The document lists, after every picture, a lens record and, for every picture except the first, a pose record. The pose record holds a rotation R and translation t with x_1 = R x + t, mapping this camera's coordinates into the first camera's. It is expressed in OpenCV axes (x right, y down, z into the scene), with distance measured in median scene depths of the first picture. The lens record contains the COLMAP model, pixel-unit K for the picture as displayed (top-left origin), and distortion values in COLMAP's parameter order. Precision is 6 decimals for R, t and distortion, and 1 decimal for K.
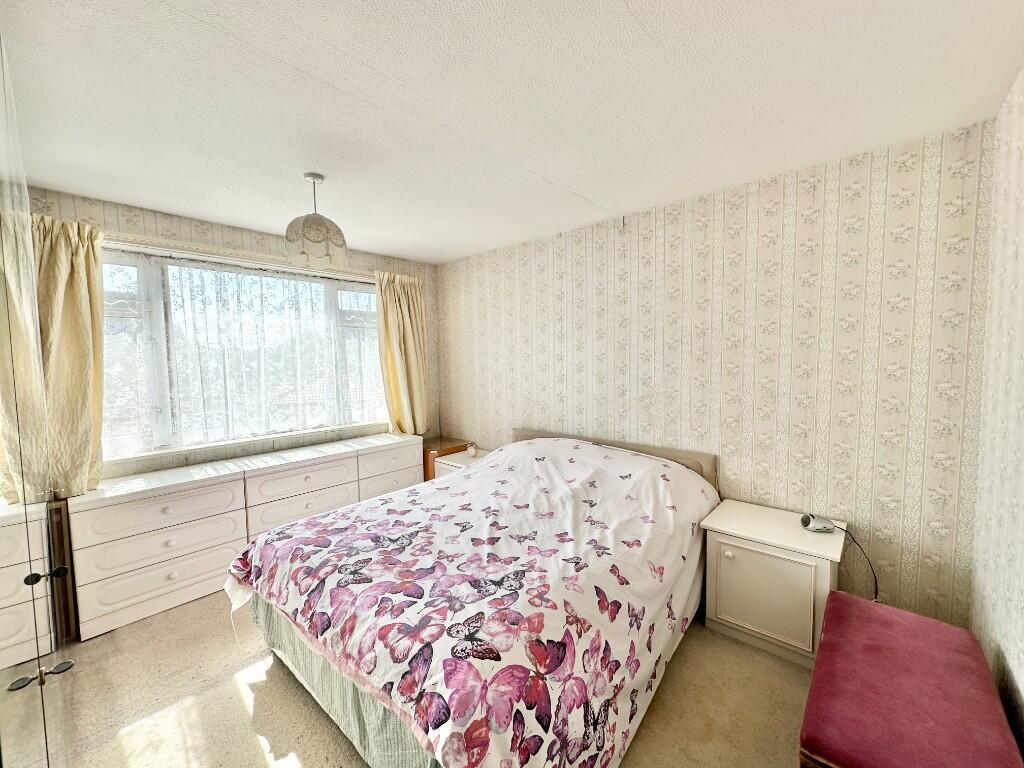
lens RADIAL K [[408.1, 0, 511.9], [0, 408.1, 381.9], [0, 0, 1]] dist [-0.000704, 0.000445]
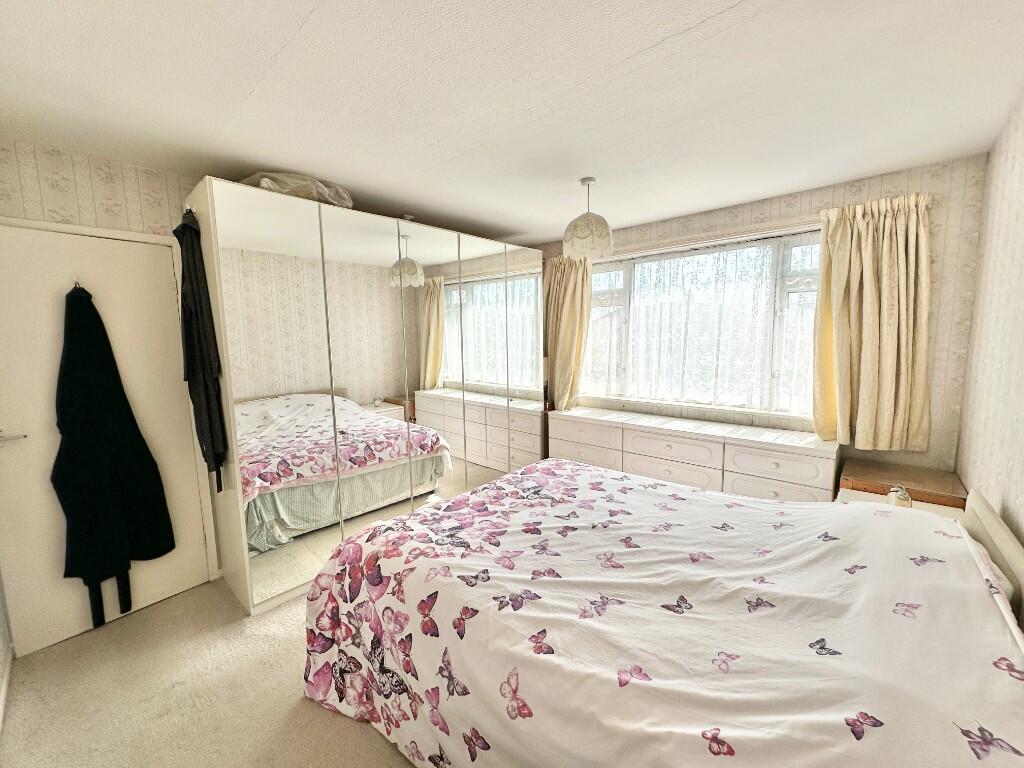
lens RADIAL K [[408.1, 0, 512.6], [0, 408.1, 383.5], [0, 0, 1]] dist [-0.000704, 0.000445]
pose [[-0.005216, 0.128798, -0.991657, 0.794462], [-0.040479, 0.990831, 0.128903, -0.072792], [0.999167, 0.040814, 0.000046, 0.858717]]
